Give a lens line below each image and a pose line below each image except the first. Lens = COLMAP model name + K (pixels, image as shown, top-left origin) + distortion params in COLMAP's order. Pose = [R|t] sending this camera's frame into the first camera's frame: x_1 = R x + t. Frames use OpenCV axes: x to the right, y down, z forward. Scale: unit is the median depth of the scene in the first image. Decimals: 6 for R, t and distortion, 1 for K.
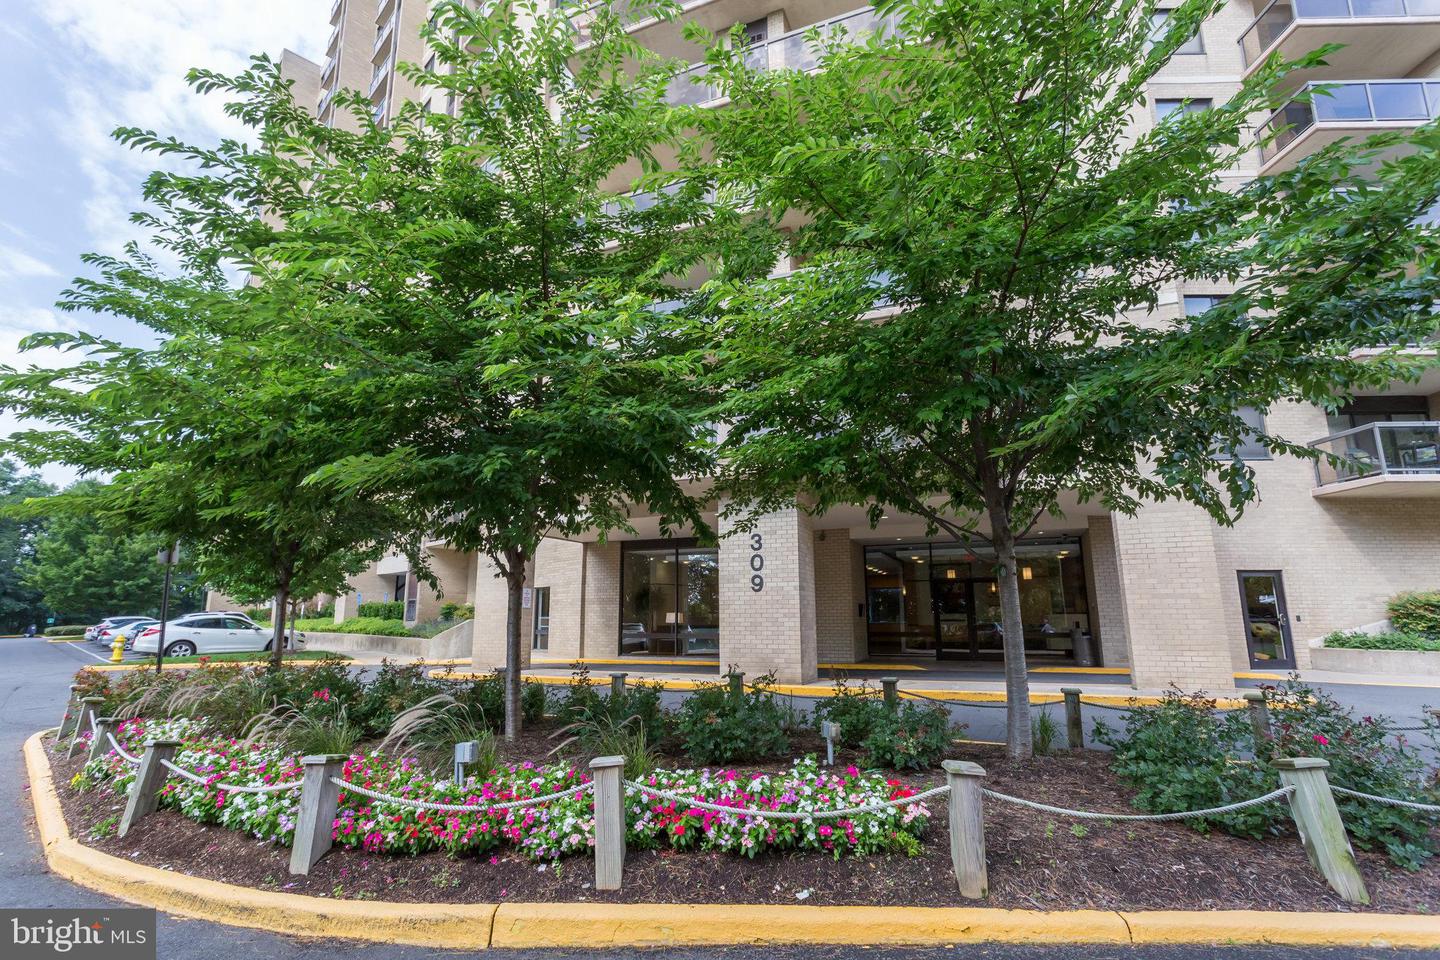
lens RADIAL K [[670.5, 0, 727.8], [0, 670.5, 479.2], [0, 0, 1]] dist [0.002859, 0.001872]
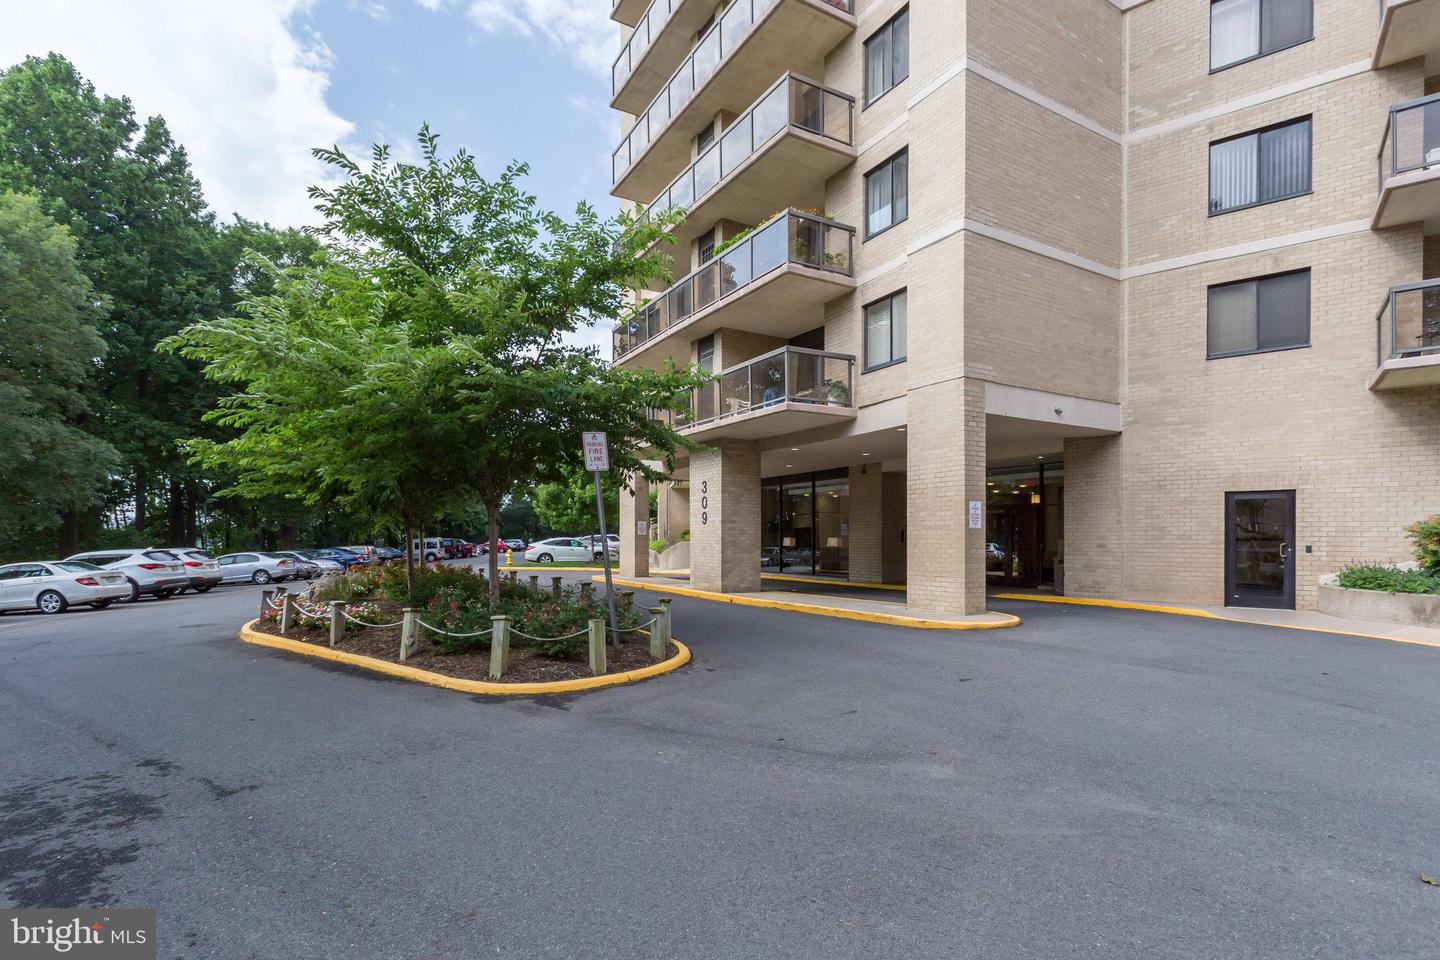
lens RADIAL K [[699.3, 0, 720.0], [0, 699.3, 534.6], [0, 0, 1]] dist [0.020099, 0.000368]
pose [[0.810288, 0.000935, -0.586032, 0.780653], [0.115469, 0.980140, 0.161219, -0.027456], [0.574544, -0.198302, 0.794088, -0.071387]]
